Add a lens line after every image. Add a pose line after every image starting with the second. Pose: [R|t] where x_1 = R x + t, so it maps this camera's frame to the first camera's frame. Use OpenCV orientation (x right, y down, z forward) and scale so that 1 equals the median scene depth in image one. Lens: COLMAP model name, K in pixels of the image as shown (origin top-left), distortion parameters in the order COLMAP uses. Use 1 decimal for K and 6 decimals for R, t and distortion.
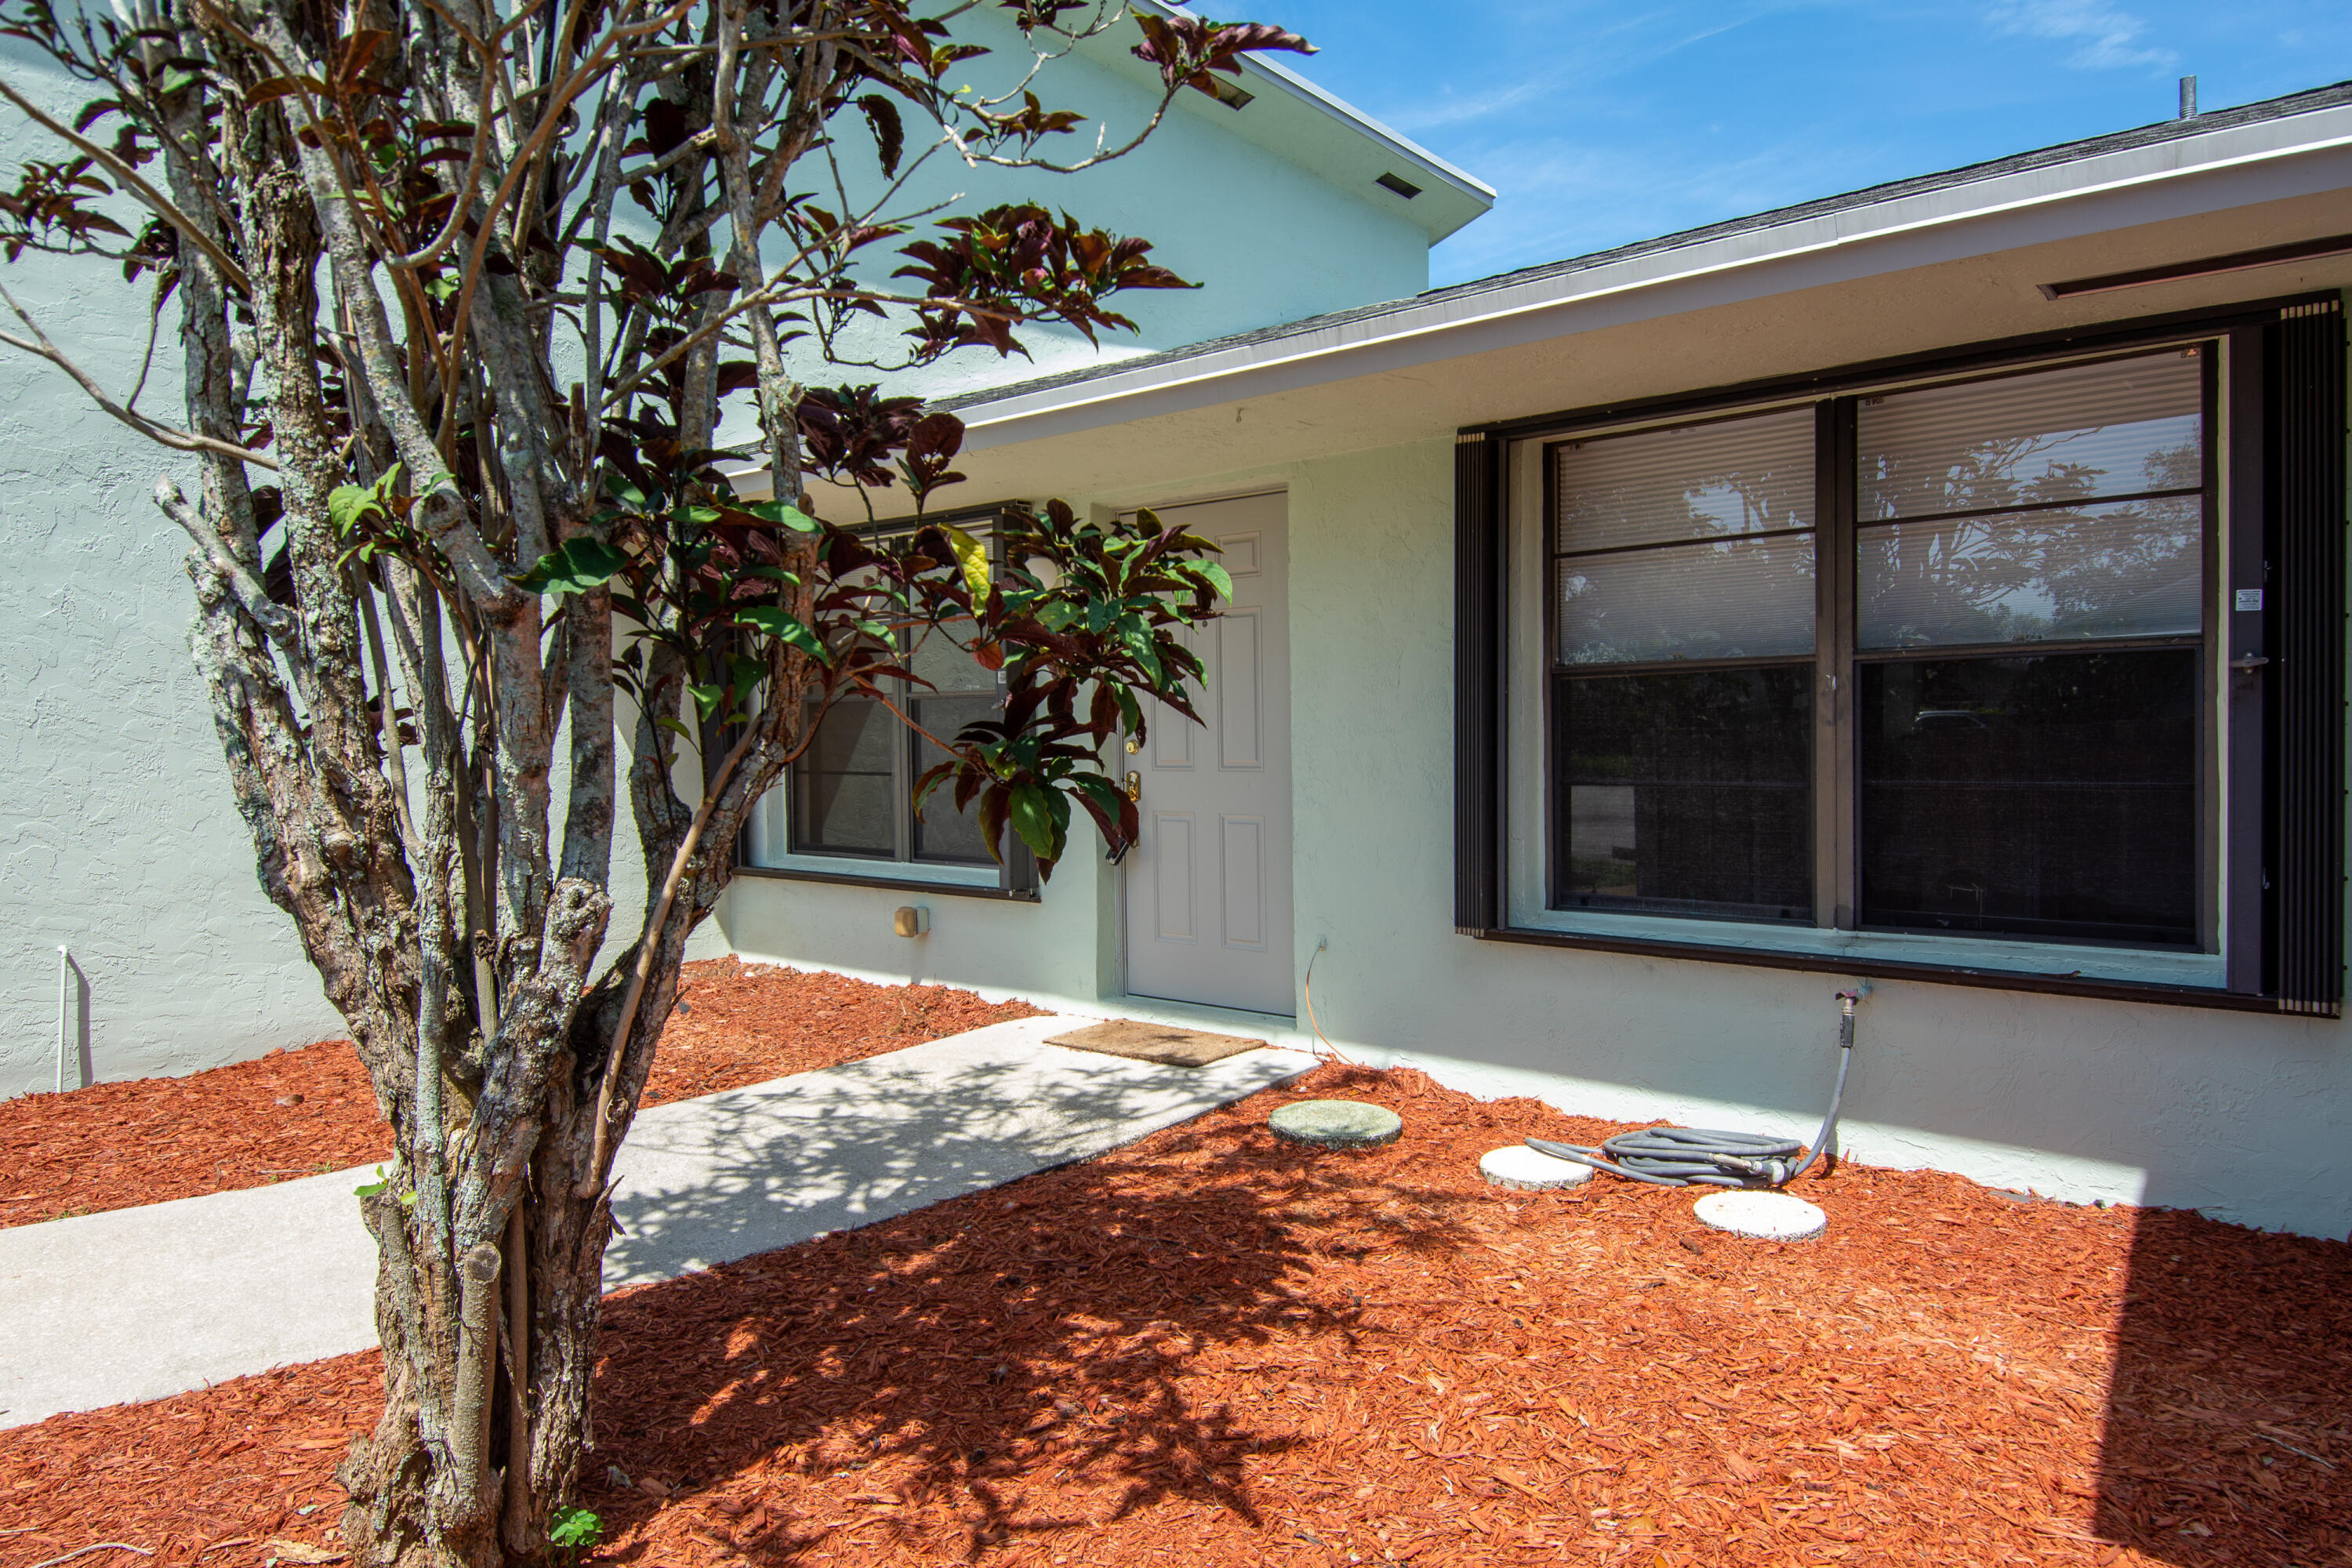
lens RADIAL K [[1408.7, 0, 1199.4], [0, 1408.7, 785.5], [0, 0, 1]] dist [0.024648, -0.018003]
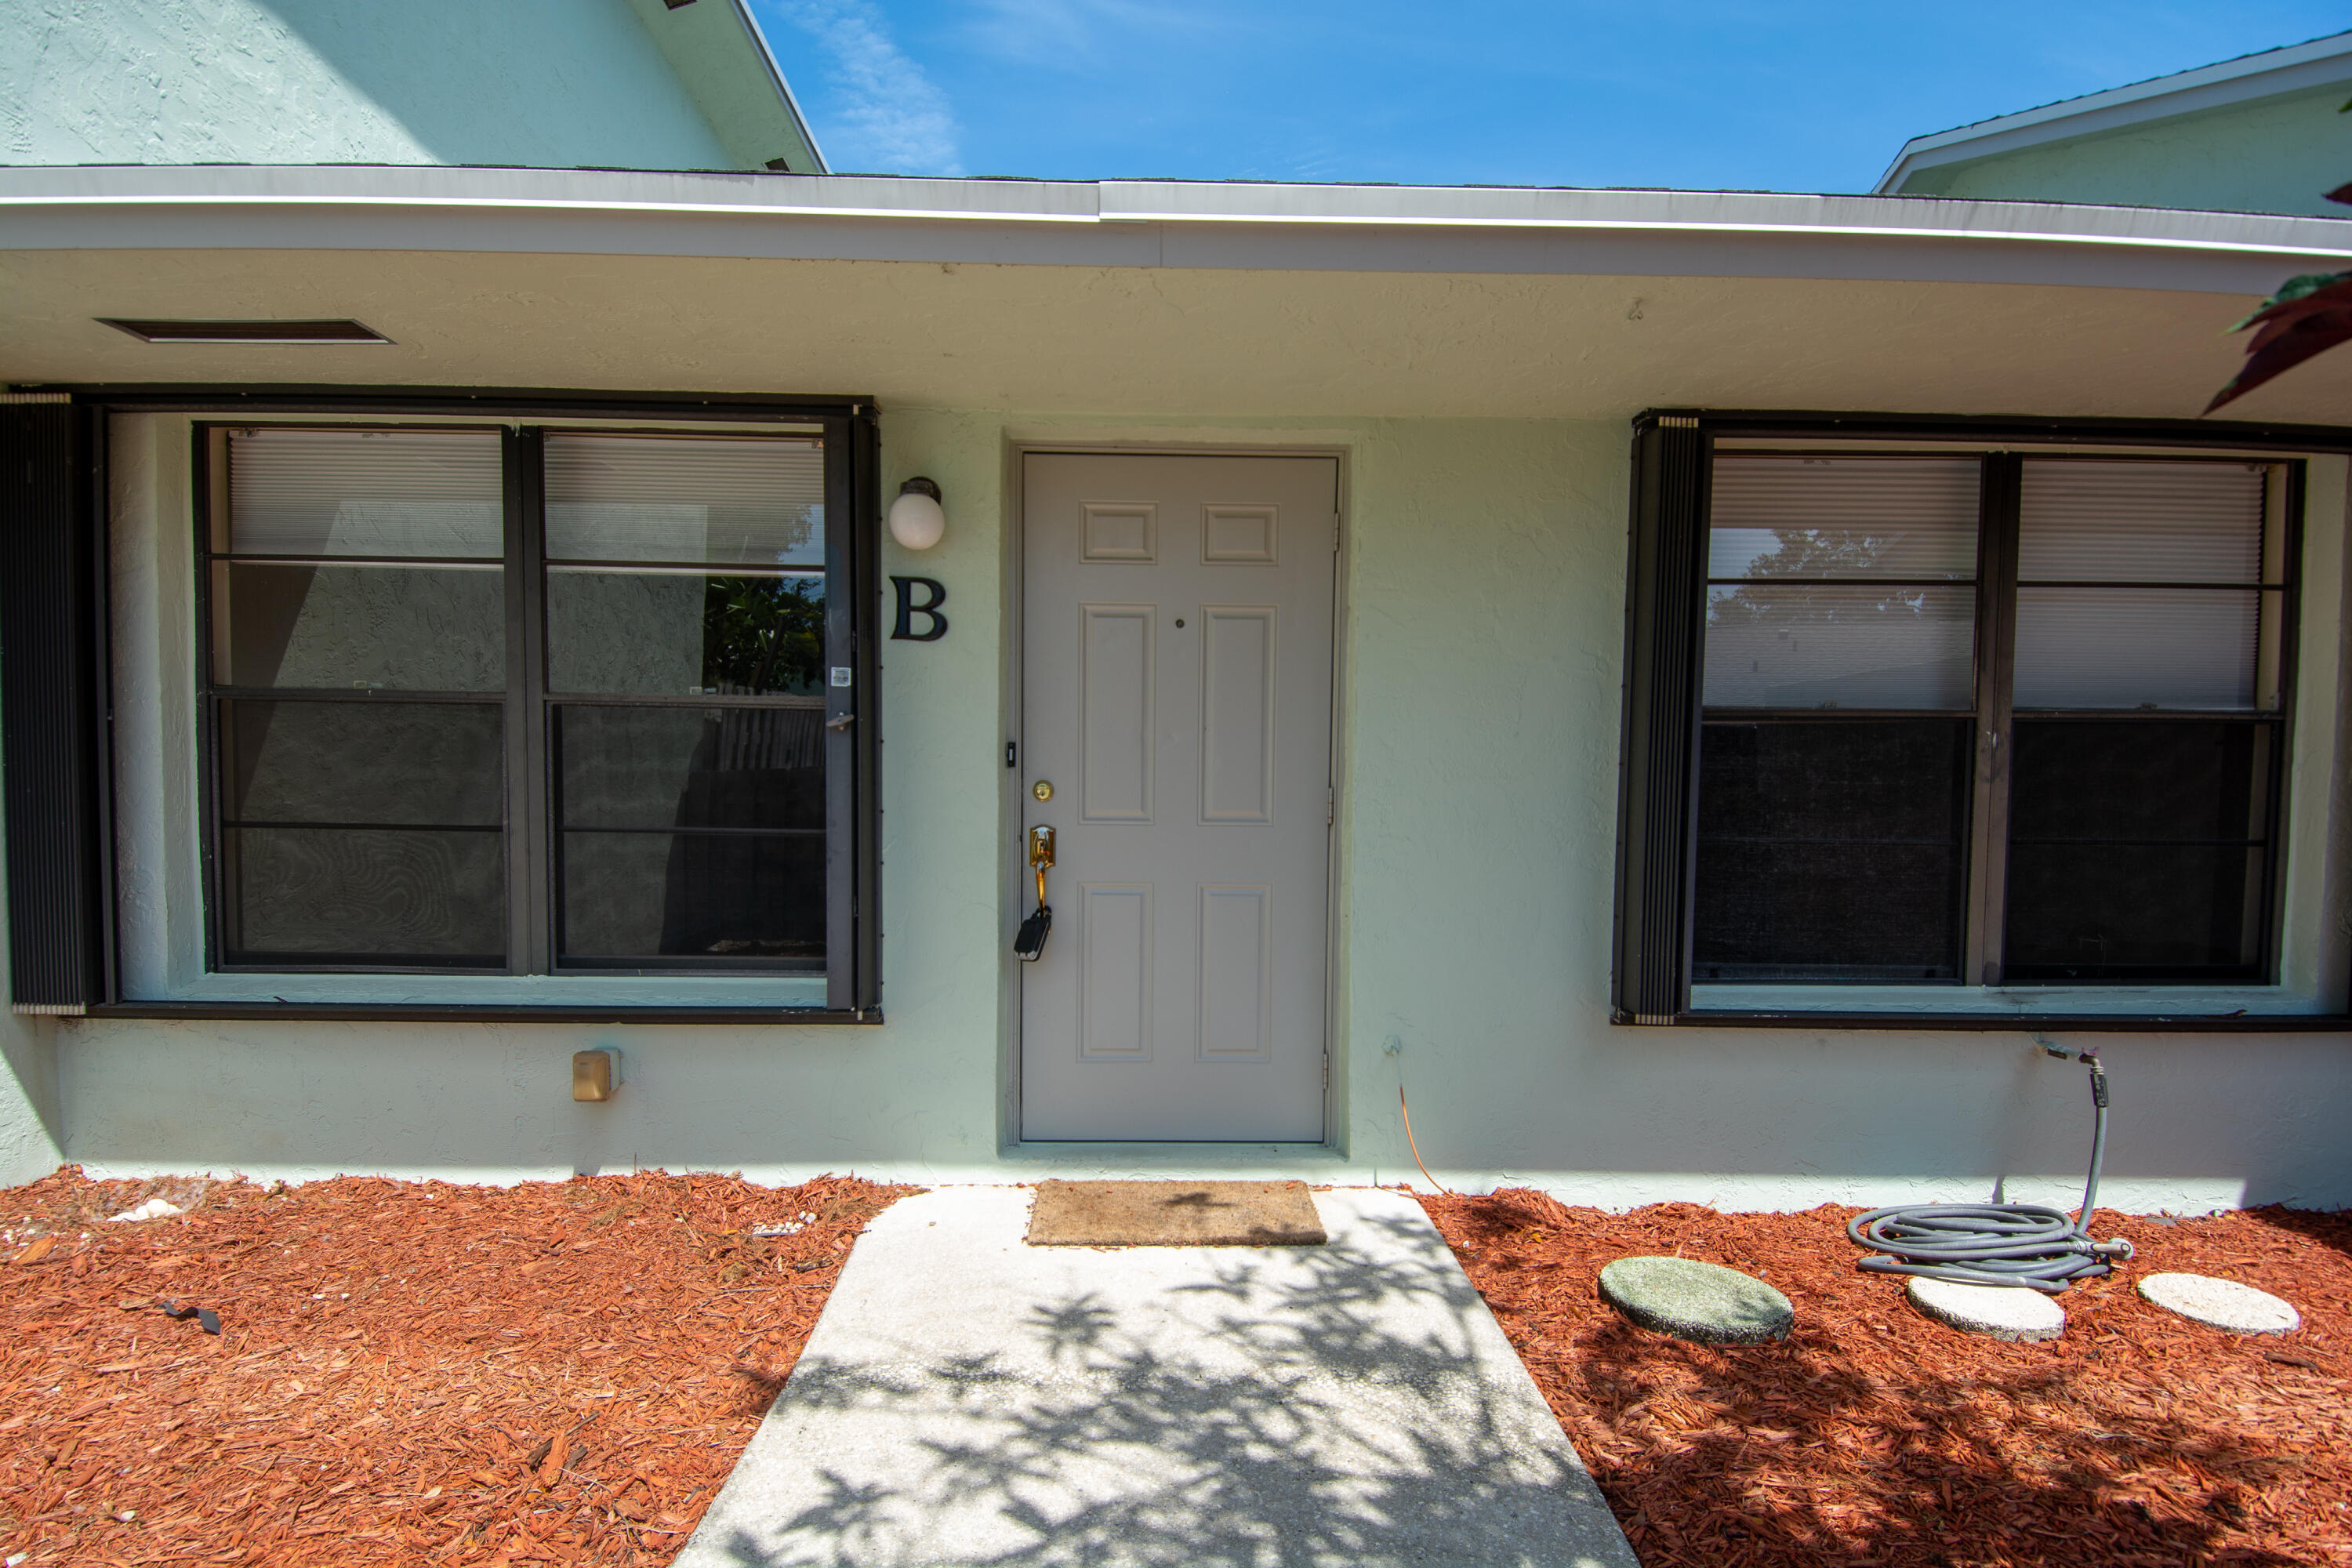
lens RADIAL K [[1202.7, 0, 1166.3], [0, 1202.7, 852.8], [0, 0, 1]] dist [0.010352, -0.007566]
pose [[0.769599, -0.009077, 0.638463, -0.470502], [0.002663, 0.999936, 0.011006, -0.003342], [-0.638522, -0.006770, 0.769574, 0.617766]]
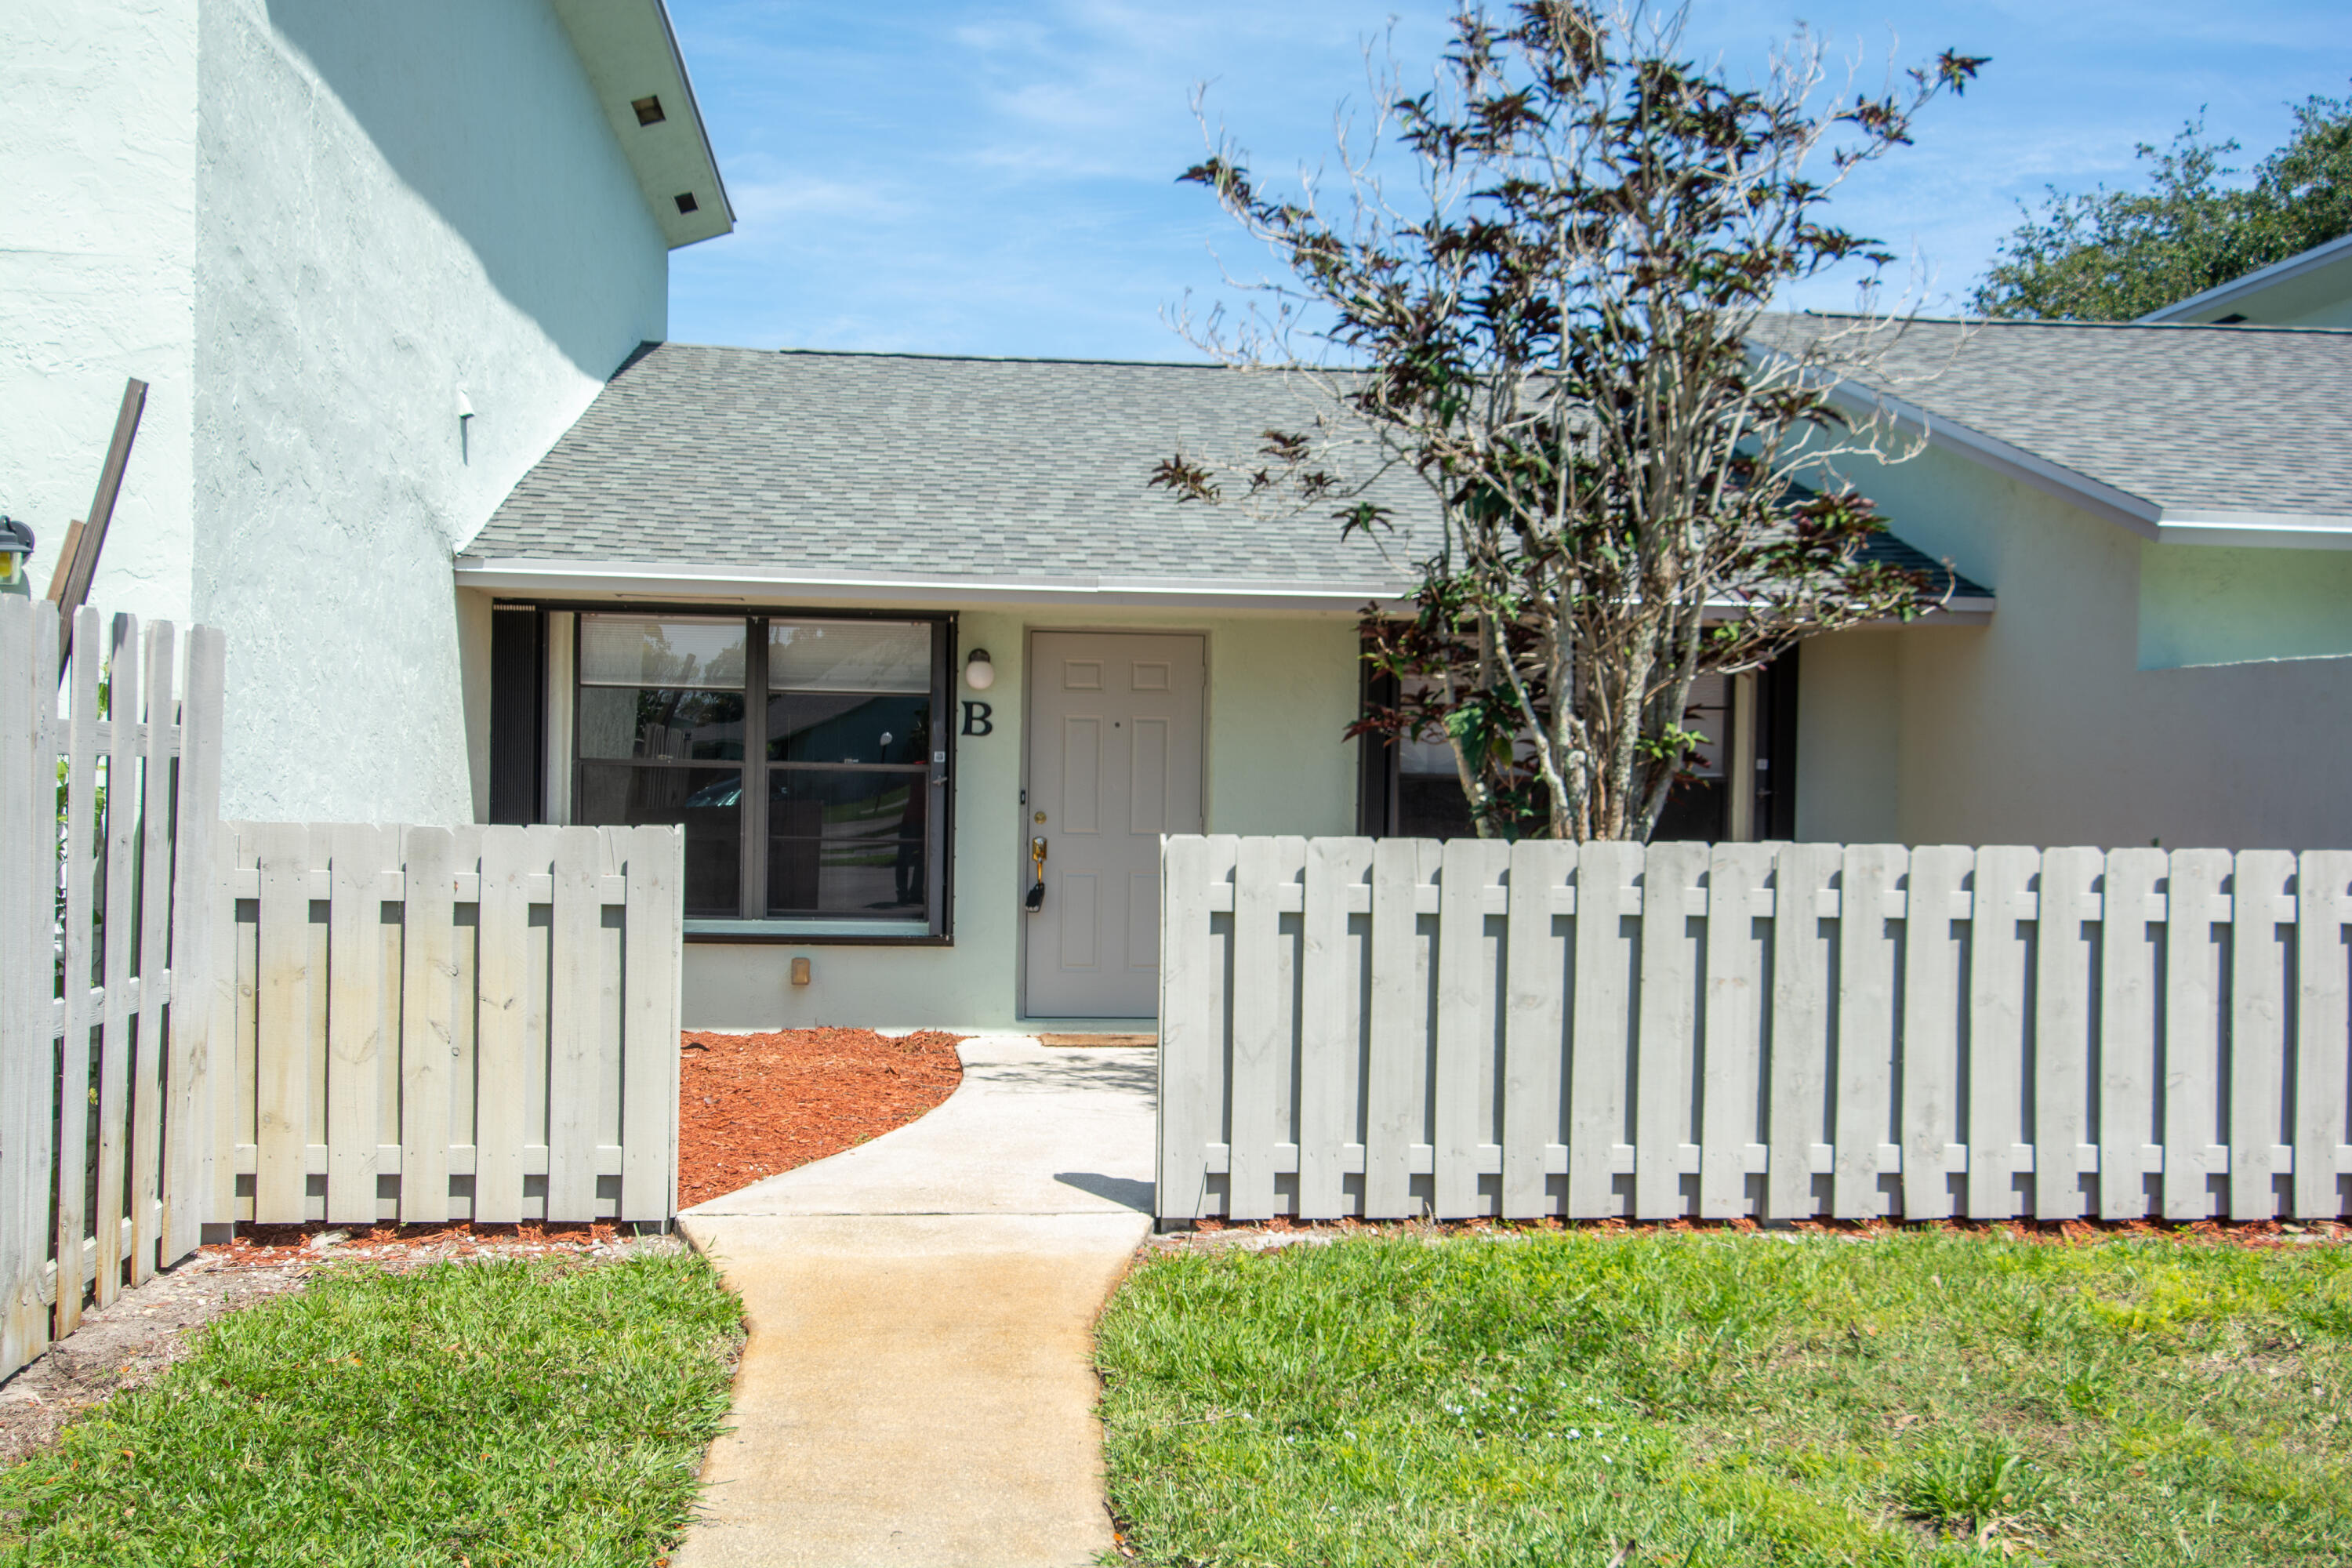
lens RADIAL K [[2378.5, 0, 1175.0], [0, 2378.5, 838.8], [0, 0, 1]] dist [0.037837, 0.000000]
pose [[0.707853, 0.018430, 0.706119, -1.771195], [0.002258, 0.999595, -0.028353, 0.062718], [-0.706356, 0.021664, 0.707525, -0.691451]]
